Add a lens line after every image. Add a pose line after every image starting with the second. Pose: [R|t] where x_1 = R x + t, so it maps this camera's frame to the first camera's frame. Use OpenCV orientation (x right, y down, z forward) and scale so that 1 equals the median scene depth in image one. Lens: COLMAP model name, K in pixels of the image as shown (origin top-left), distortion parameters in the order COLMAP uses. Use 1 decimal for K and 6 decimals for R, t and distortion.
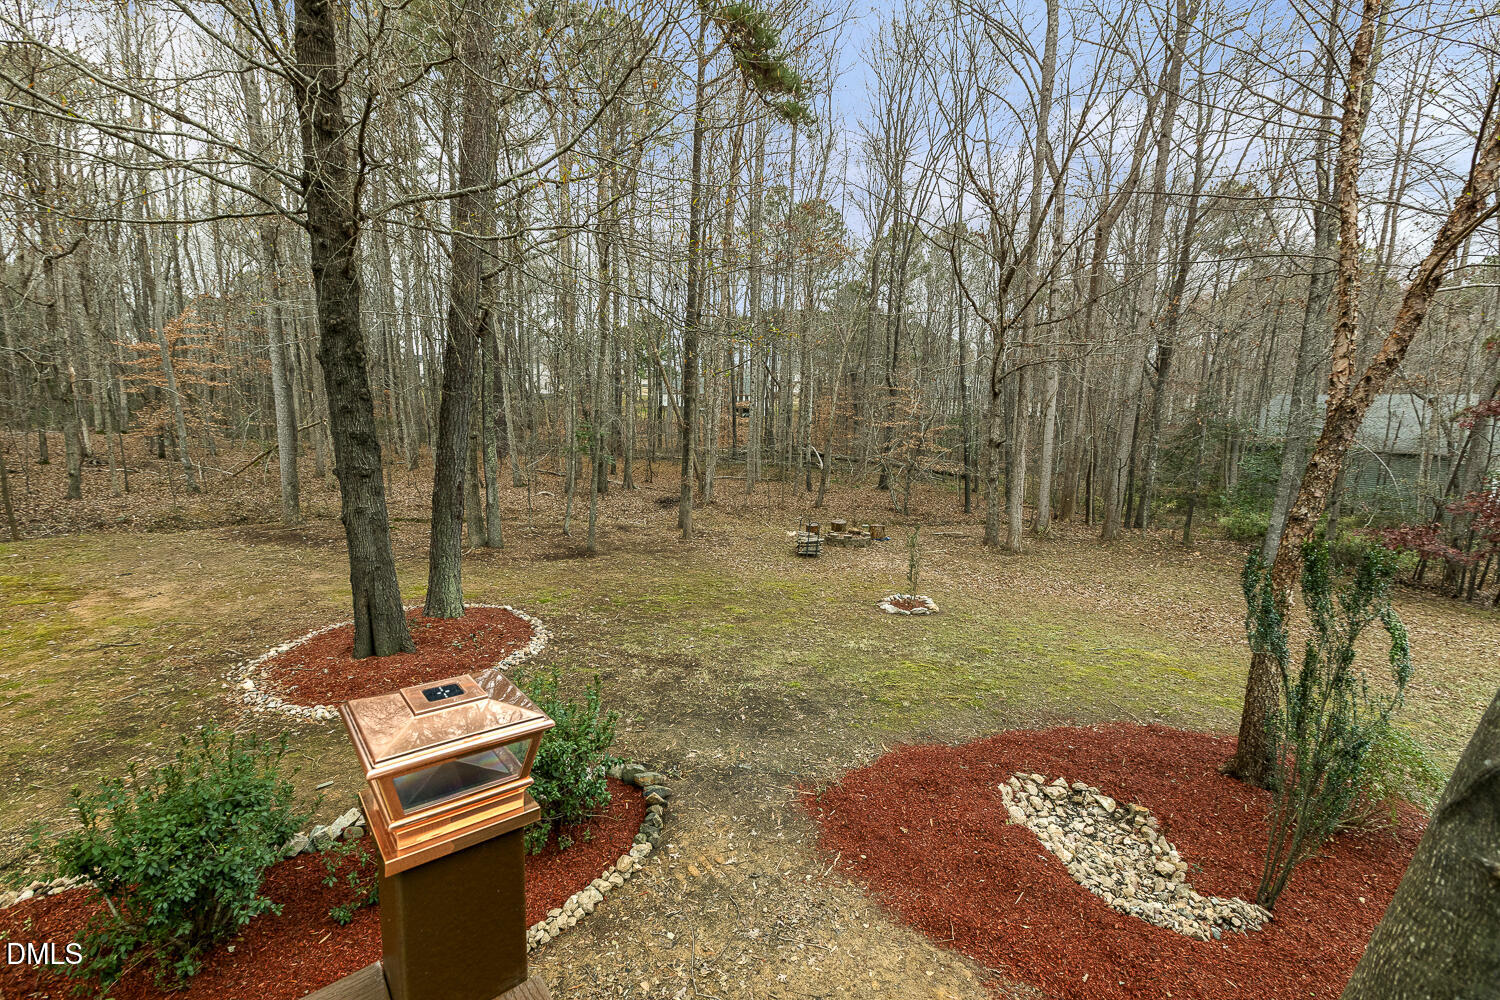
lens RADIAL K [[667.4, 0, 758.0], [0, 667.4, 504.4], [0, 0, 1]] dist [0.001109, -0.001993]
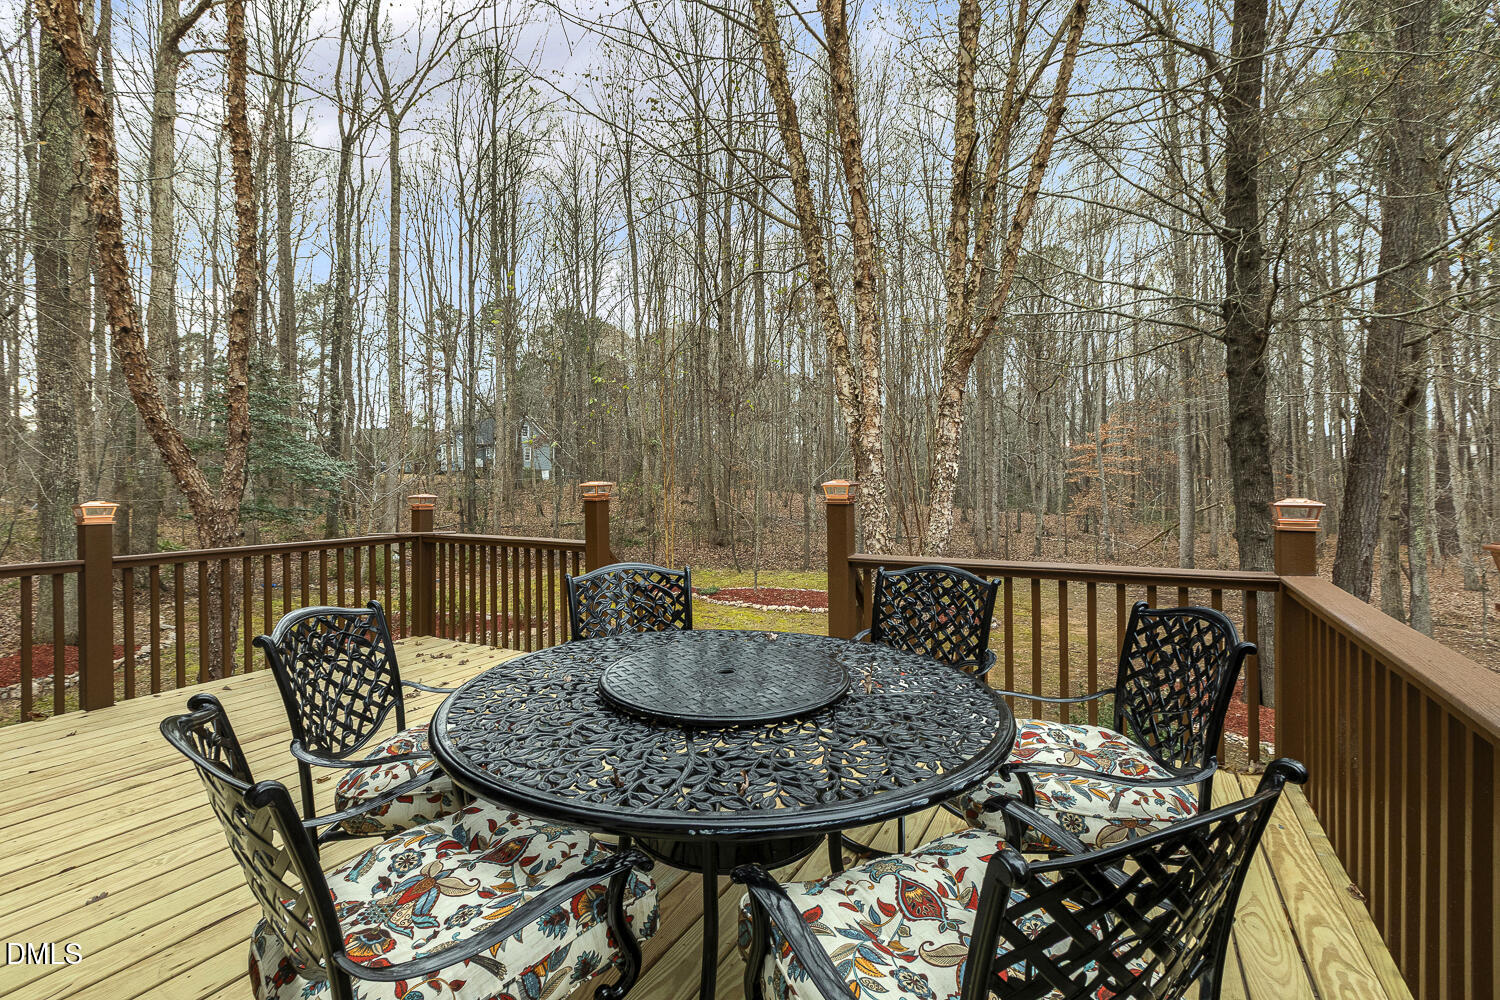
lens RADIAL K [[667.4, 0, 753.4], [0, 667.4, 480.2], [0, 0, 1]] dist [0.001109, -0.001993]
pose [[0.382948, -0.030829, -0.923256, 0.103363], [-0.124498, 0.988602, -0.084650, 0.047058], [0.915342, 0.147360, 0.374745, -0.184259]]
